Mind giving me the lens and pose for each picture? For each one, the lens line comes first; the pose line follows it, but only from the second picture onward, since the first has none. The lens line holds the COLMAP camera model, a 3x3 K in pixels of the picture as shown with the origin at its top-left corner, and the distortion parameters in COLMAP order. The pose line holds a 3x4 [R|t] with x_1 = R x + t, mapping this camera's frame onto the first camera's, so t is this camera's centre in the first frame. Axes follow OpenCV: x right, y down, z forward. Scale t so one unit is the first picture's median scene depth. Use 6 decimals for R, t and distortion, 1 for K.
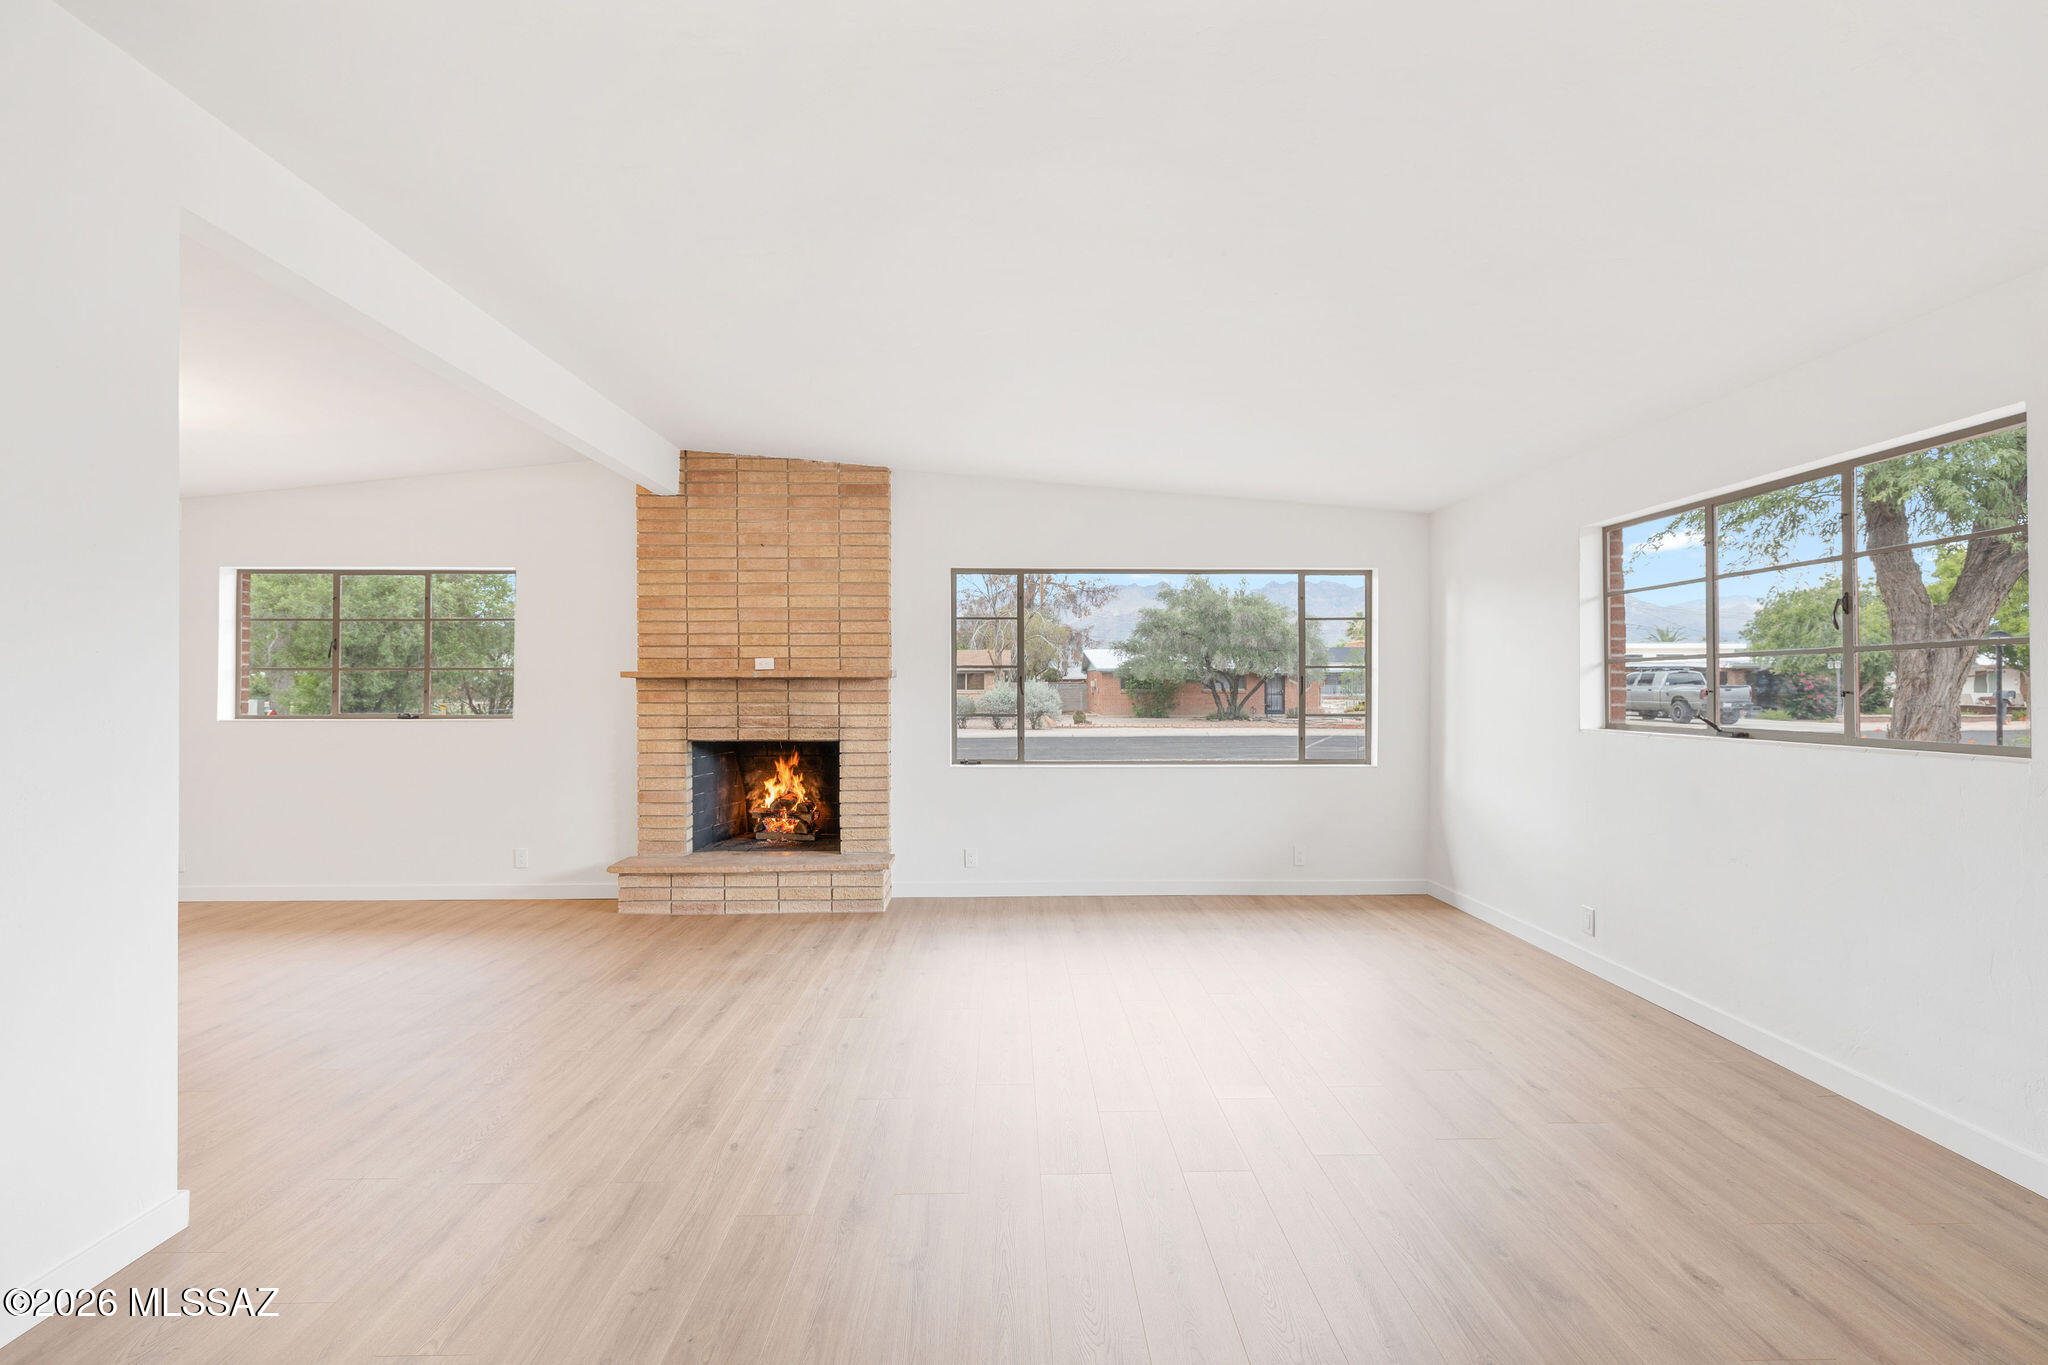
lens RADIAL K [[873.8, 0, 1027.5], [0, 873.8, 680.7], [0, 0, 1]] dist [0.000303, -0.000140]
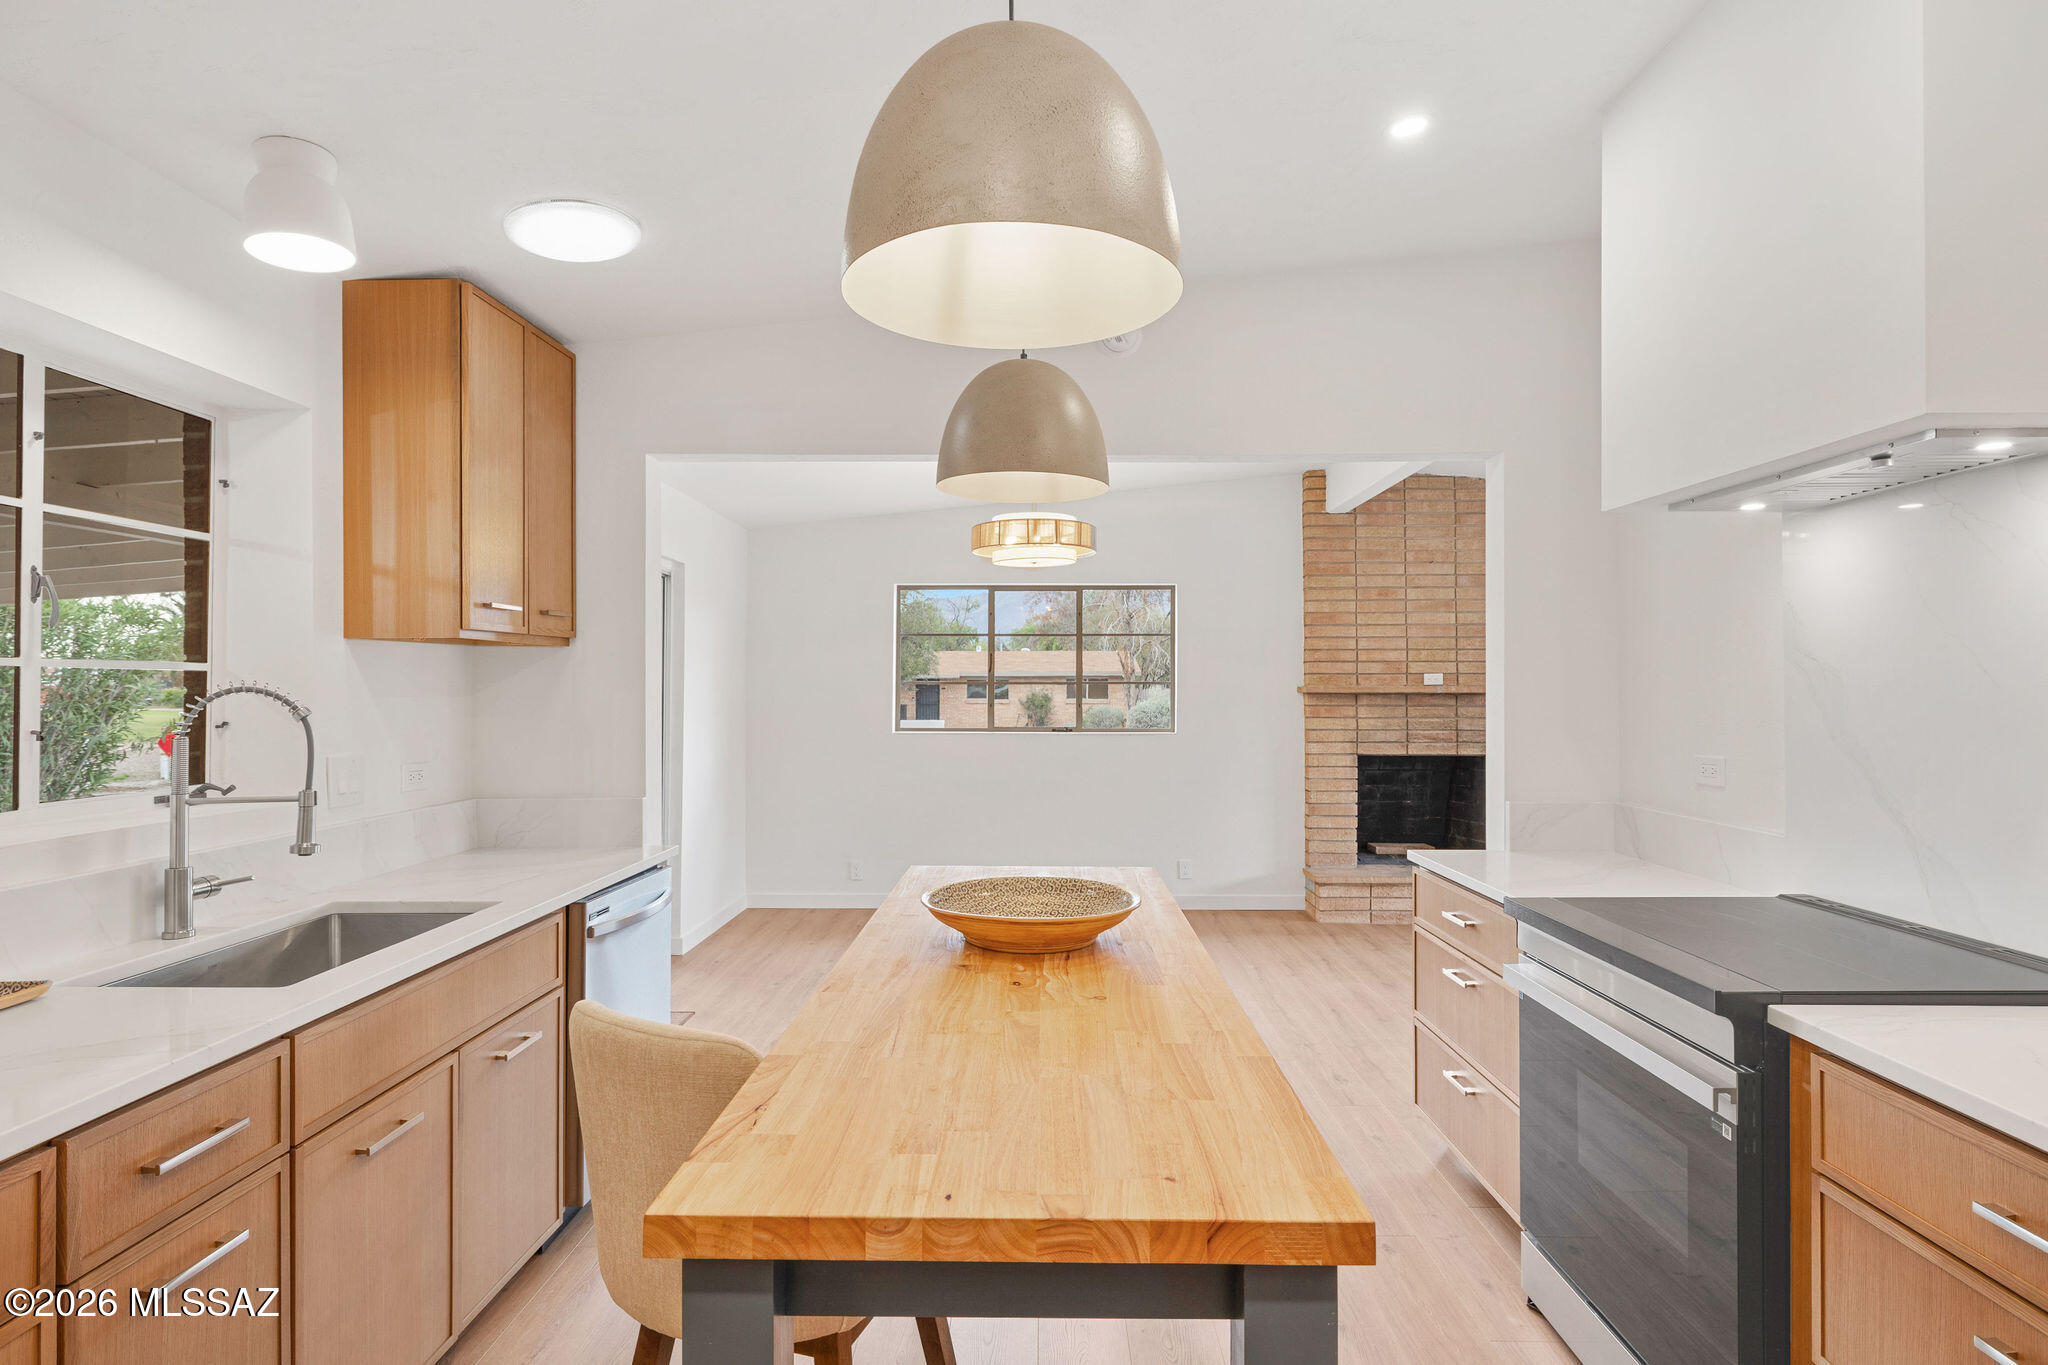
lens RADIAL K [[1058.9, 0, 1010.8], [0, 1058.9, 684.6], [0, 0, 1]] dist [-0.001764, -0.000888]
pose [[0.999203, 0.002461, -0.039844, -0.741442], [-0.002559, 0.999994, -0.002410, -0.008945], [0.039838, 0.002510, 0.999203, -0.245042]]
